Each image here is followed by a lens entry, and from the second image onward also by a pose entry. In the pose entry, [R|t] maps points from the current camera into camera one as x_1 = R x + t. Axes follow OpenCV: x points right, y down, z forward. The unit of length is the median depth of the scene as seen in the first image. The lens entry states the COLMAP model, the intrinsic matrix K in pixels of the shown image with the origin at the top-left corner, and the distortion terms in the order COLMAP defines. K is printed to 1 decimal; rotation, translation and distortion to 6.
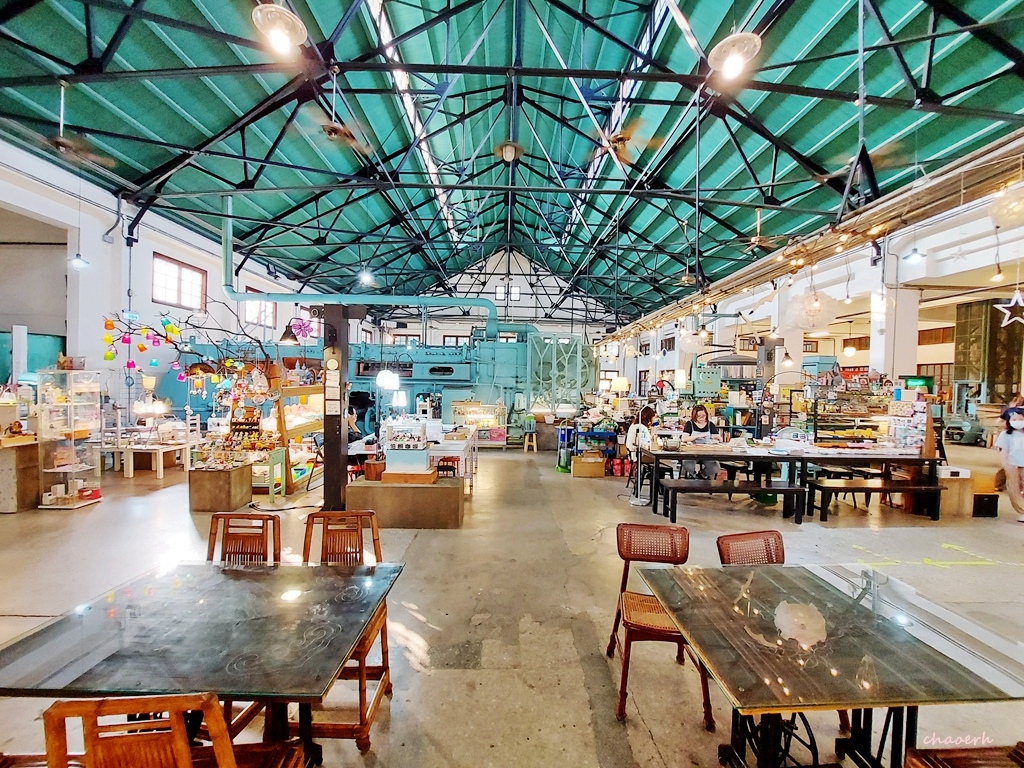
lens RADIAL K [[413.7, 0, 512.8], [0, 413.7, 384.3], [0, 0, 1]] dist [-0.019433, -0.000460]
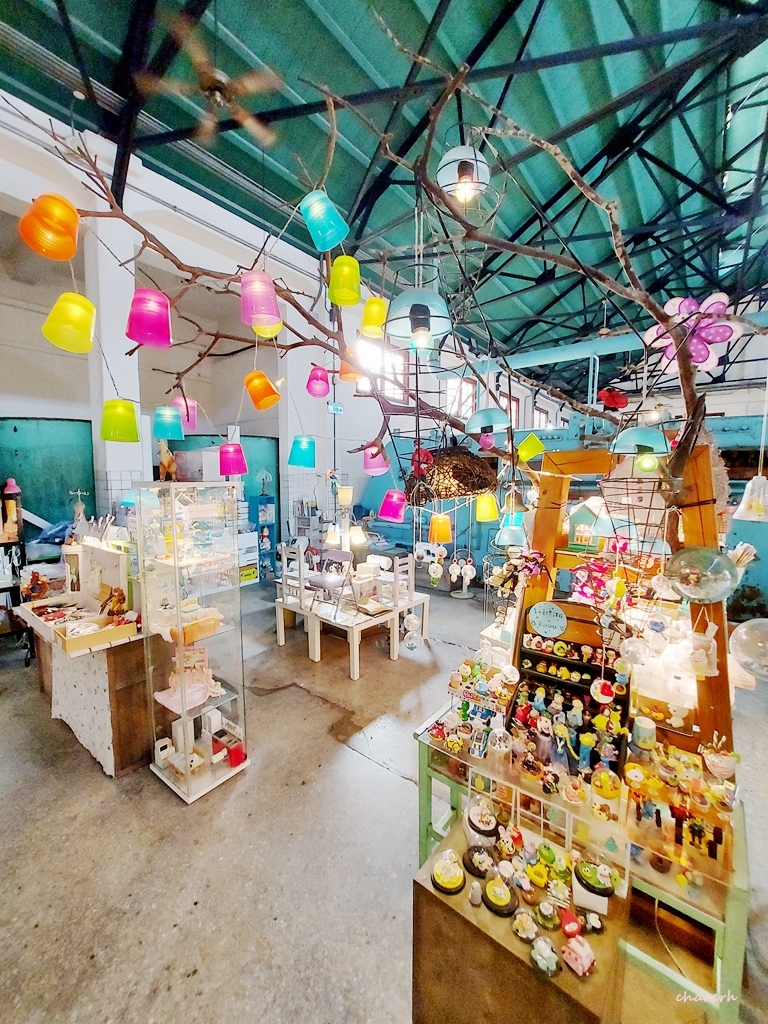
lens RADIAL K [[413.7, 0, 386.1], [0, 413.7, 510.6], [0, 0, 1]] dist [-0.019433, -0.000460]
pose [[0.777333, 0.034298, -0.628154, -0.575105], [0.008462, 0.997852, 0.064955, -0.028238], [0.629032, -0.055807, 0.775373, 0.706893]]
